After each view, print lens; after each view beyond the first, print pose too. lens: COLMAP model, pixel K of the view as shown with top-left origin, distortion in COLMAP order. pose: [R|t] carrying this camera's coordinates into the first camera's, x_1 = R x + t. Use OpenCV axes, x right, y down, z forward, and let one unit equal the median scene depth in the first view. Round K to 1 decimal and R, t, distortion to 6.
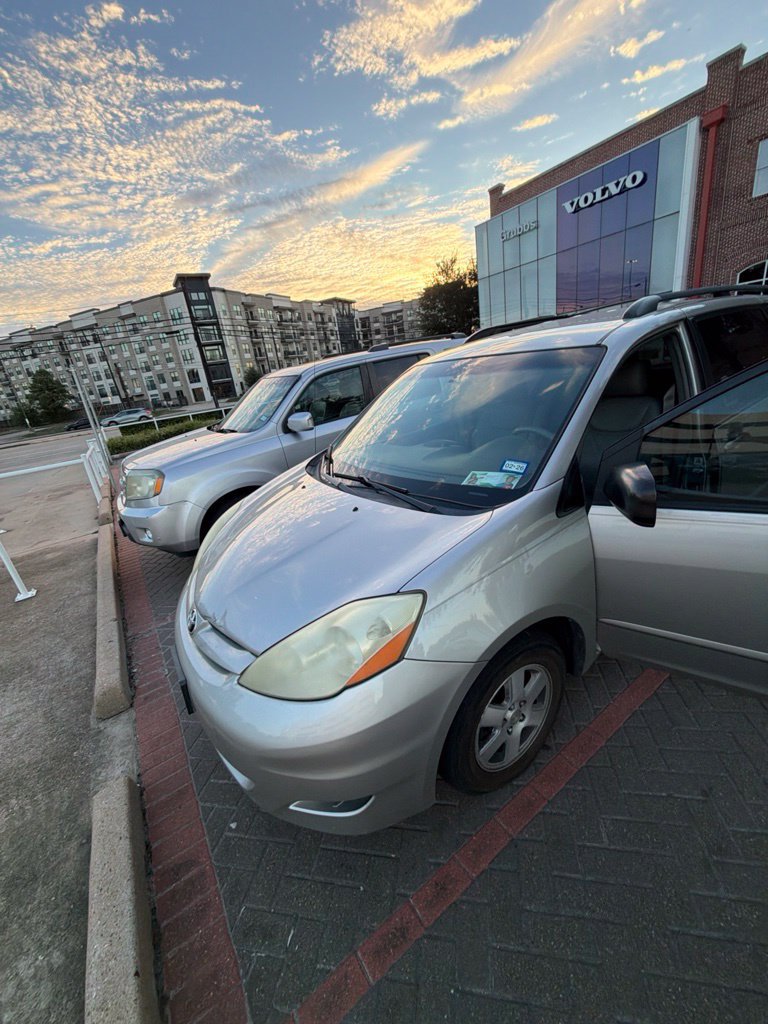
lens RADIAL K [[413.3, 0, 377.0], [0, 413.3, 518.2], [0, 0, 1]] dist [-0.002027, -0.000007]
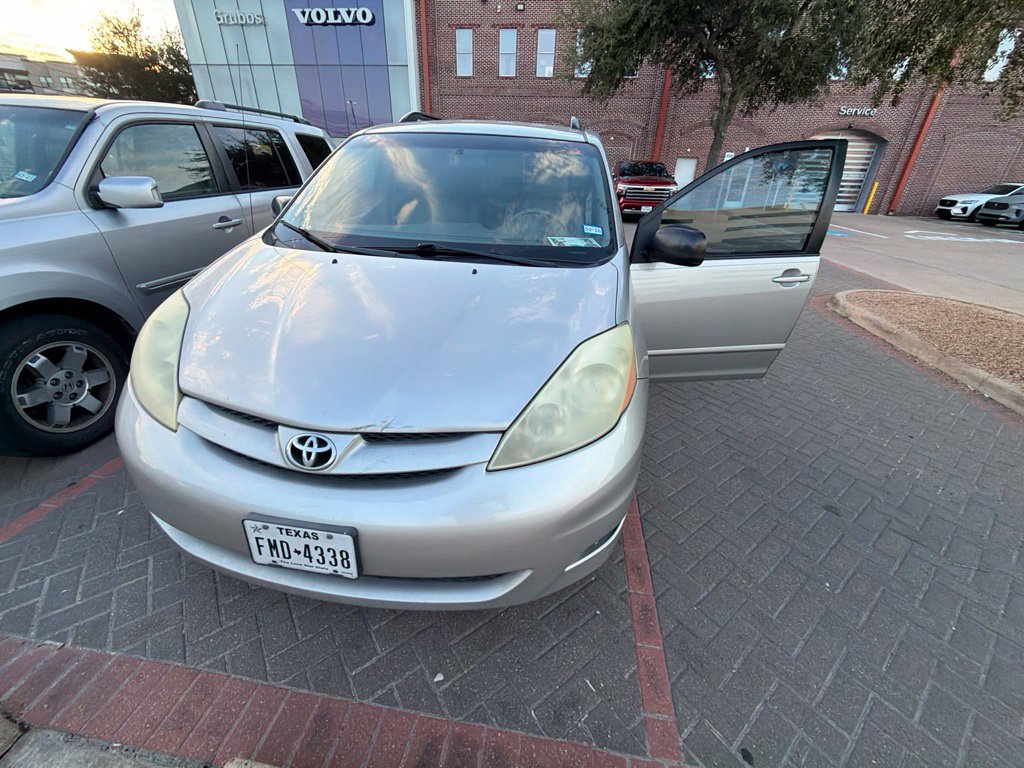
lens RADIAL K [[413.3, 0, 515.8], [0, 413.3, 389.4], [0, 0, 1]] dist [-0.002027, -0.000007]
pose [[0.650144, -0.195435, 0.734247, -0.072278], [0.139958, 0.980622, 0.137086, 0.012174], [-0.746810, 0.013638, 0.664898, 0.036362]]
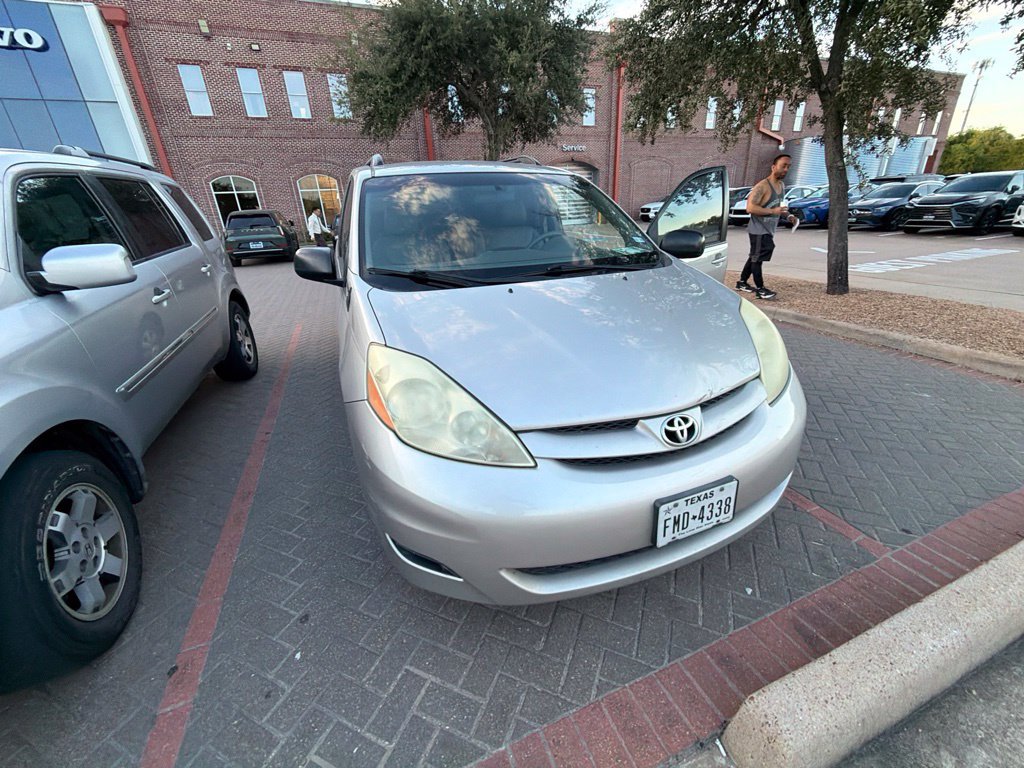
lens RADIAL K [[413.3, 0, 517.1], [0, 413.3, 387.9], [0, 0, 1]] dist [-0.002027, -0.000007]
pose [[0.195338, -0.263315, 0.944727, -0.124633], [0.353636, 0.917392, 0.182576, -0.006002], [-0.914759, 0.298425, 0.272319, 0.109696]]
